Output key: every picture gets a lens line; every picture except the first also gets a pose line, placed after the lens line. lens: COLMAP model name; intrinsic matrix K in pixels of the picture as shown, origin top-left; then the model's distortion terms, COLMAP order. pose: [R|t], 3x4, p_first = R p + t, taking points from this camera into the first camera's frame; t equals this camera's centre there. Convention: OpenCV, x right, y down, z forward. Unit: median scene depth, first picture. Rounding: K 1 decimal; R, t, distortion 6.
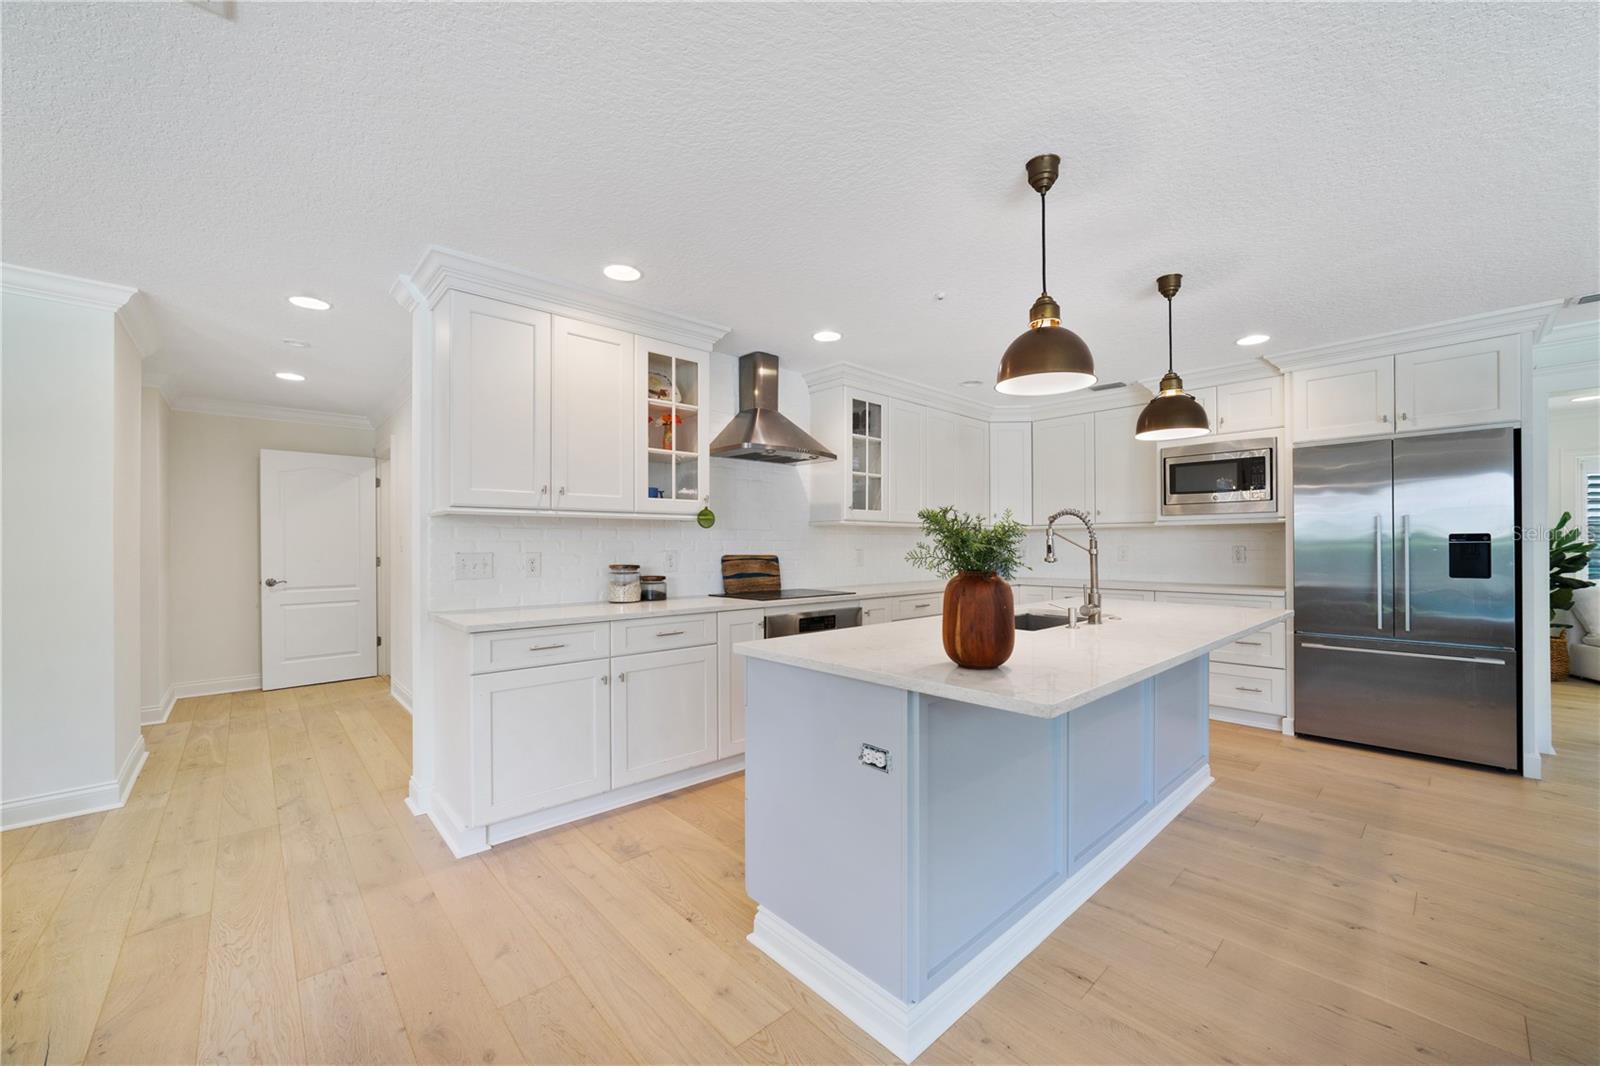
lens RADIAL K [[606.3, 0, 794.9], [0, 606.3, 543.7], [0, 0, 1]] dist [-0.010294, 0.000783]
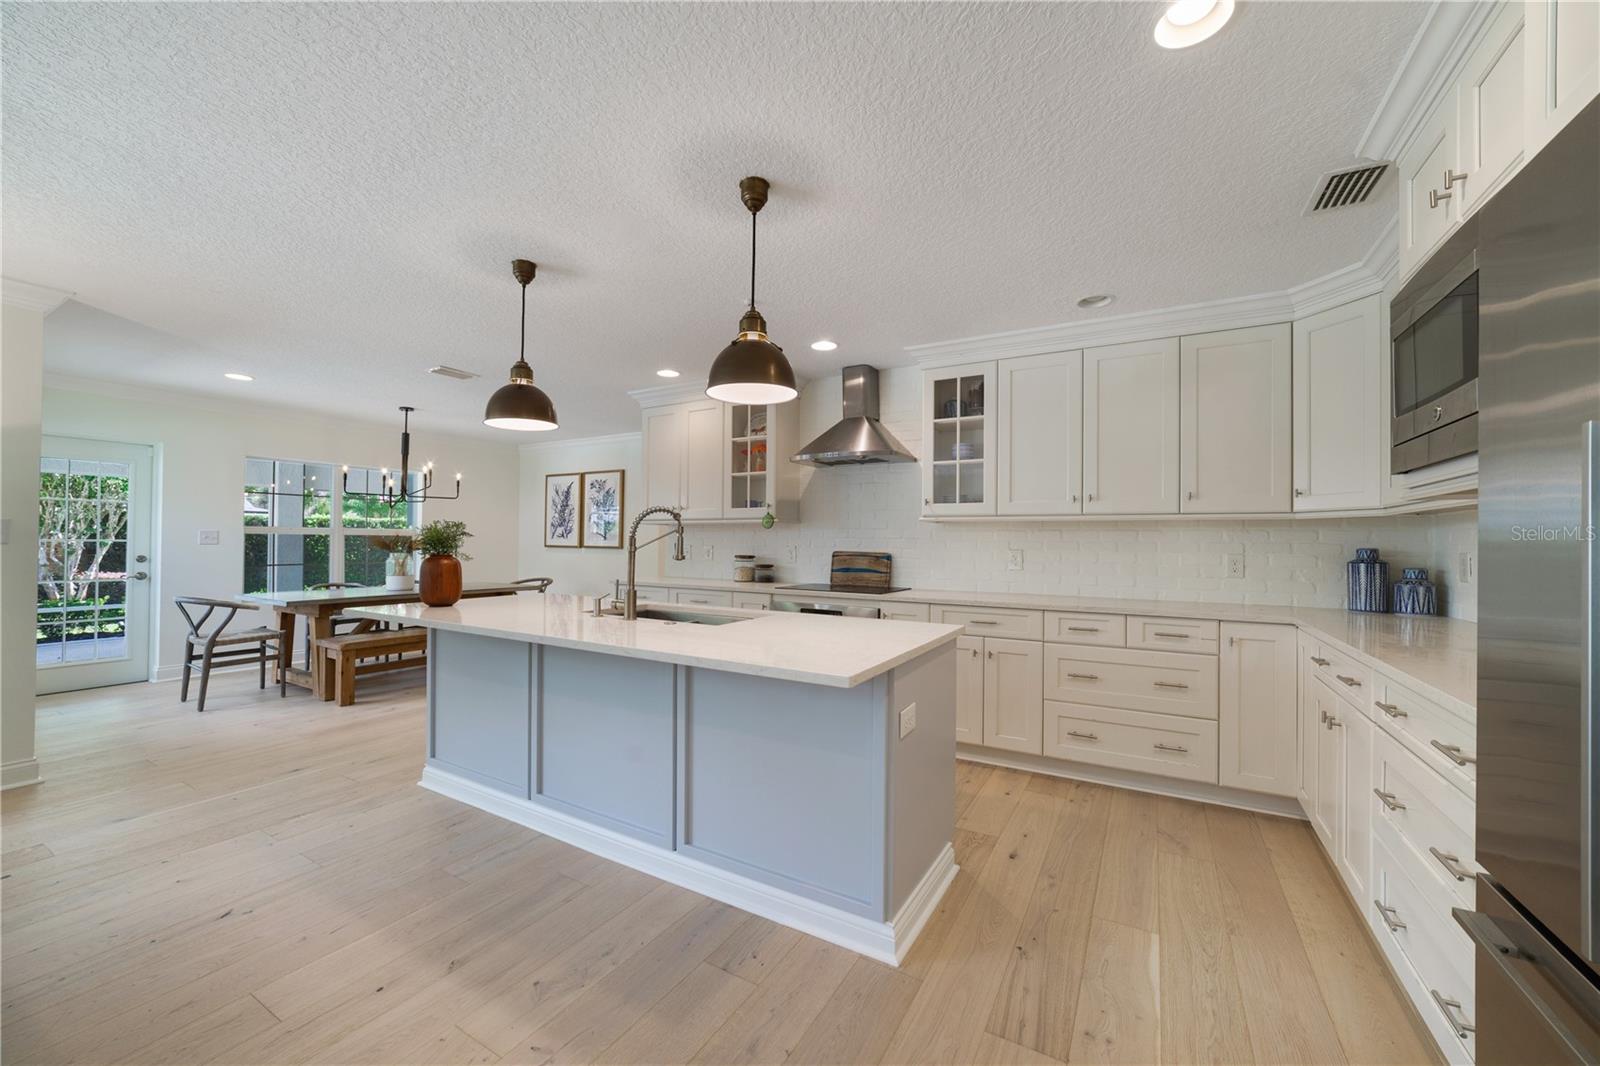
lens RADIAL K [[606.3, 0, 810.3], [0, 606.3, 534.3], [0, 0, 1]] dist [-0.010294, 0.000783]
pose [[0.309202, -0.004526, -0.950986, 0.963186], [-0.009960, 0.999918, -0.007997, -0.003287], [0.950944, 0.011945, 0.309132, 0.599211]]
